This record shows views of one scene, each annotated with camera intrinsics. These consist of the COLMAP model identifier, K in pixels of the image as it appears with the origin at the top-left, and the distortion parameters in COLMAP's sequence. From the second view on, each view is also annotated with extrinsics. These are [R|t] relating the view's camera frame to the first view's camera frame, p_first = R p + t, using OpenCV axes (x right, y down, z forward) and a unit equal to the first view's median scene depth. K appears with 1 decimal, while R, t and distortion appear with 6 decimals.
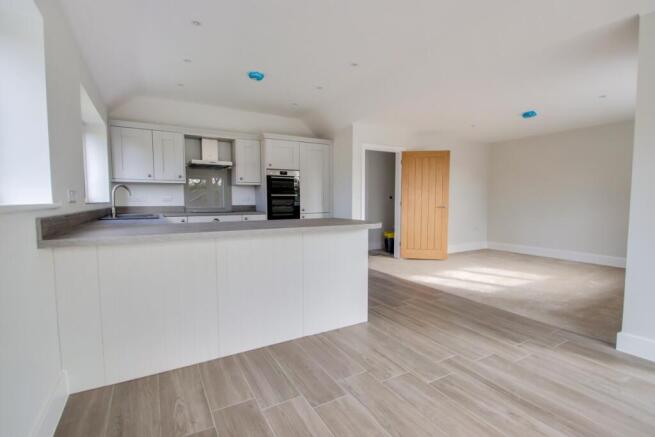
lens RADIAL K [[313.6, 0, 329.2], [0, 313.6, 220.4], [0, 0, 1]] dist [0.000371, -0.001480]
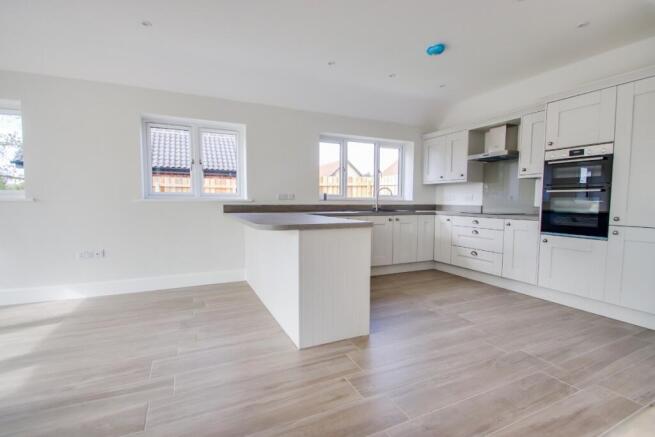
lens RADIAL K [[313.6, 0, 331.2], [0, 313.6, 218.6], [0, 0, 1]] dist [0.000371, -0.001480]
pose [[-0.106655, 0.063460, -0.992269, 0.558981], [-0.066445, 0.995276, 0.070794, -0.047384], [0.992073, 0.073482, -0.101935, 0.718108]]
